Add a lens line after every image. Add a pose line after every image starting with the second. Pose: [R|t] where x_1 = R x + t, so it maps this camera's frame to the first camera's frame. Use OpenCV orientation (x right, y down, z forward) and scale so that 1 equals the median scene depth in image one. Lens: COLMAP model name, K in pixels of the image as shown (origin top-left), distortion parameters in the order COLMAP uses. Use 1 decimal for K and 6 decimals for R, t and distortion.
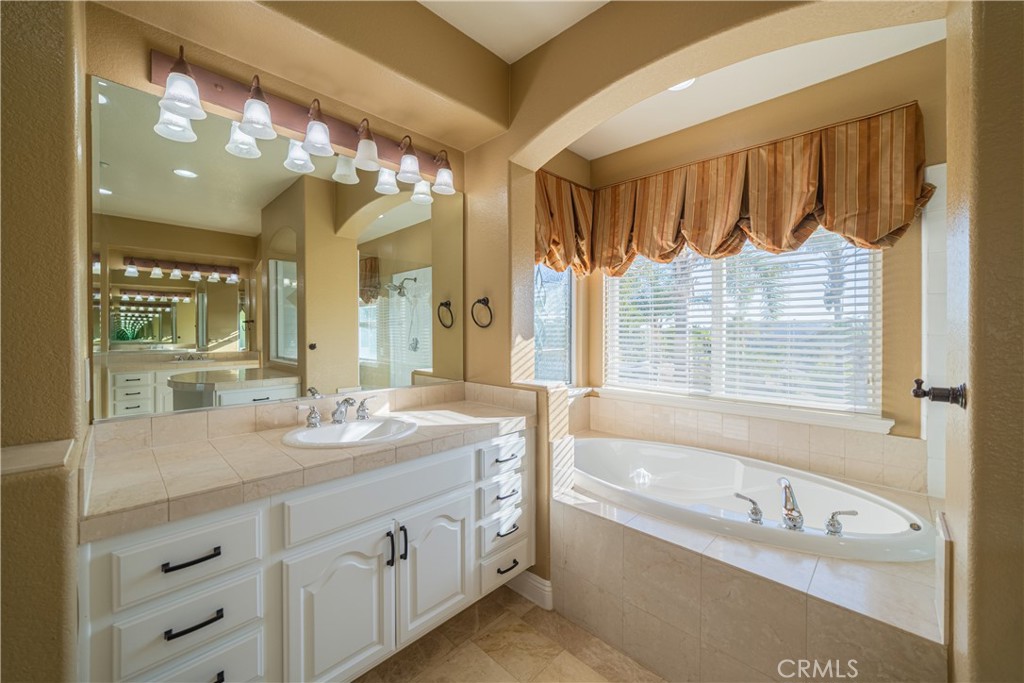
lens RADIAL K [[391.9, 0, 515.2], [0, 391.9, 335.7], [0, 0, 1]] dist [-0.012562, 0.000982]
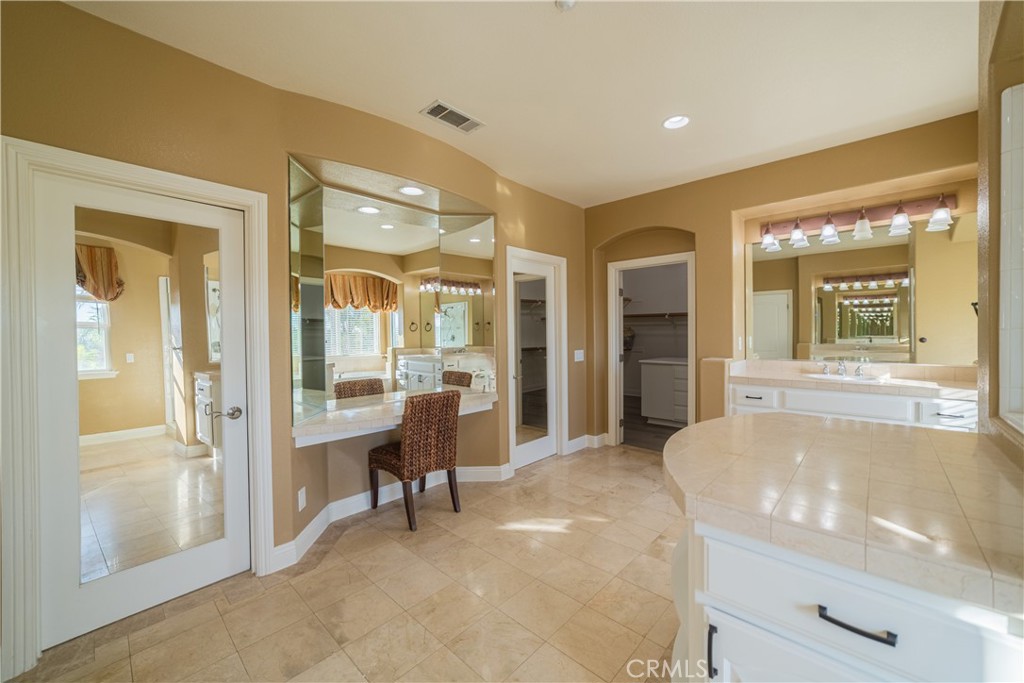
lens RADIAL K [[391.9, 0, 520.2], [0, 391.9, 339.2], [0, 0, 1]] dist [-0.012562, 0.000982]
pose [[0.031904, 0.014799, -0.999381, 0.428395], [-0.000956, 0.999890, 0.014776, 0.005396], [0.999490, 0.000484, 0.031914, -0.194958]]
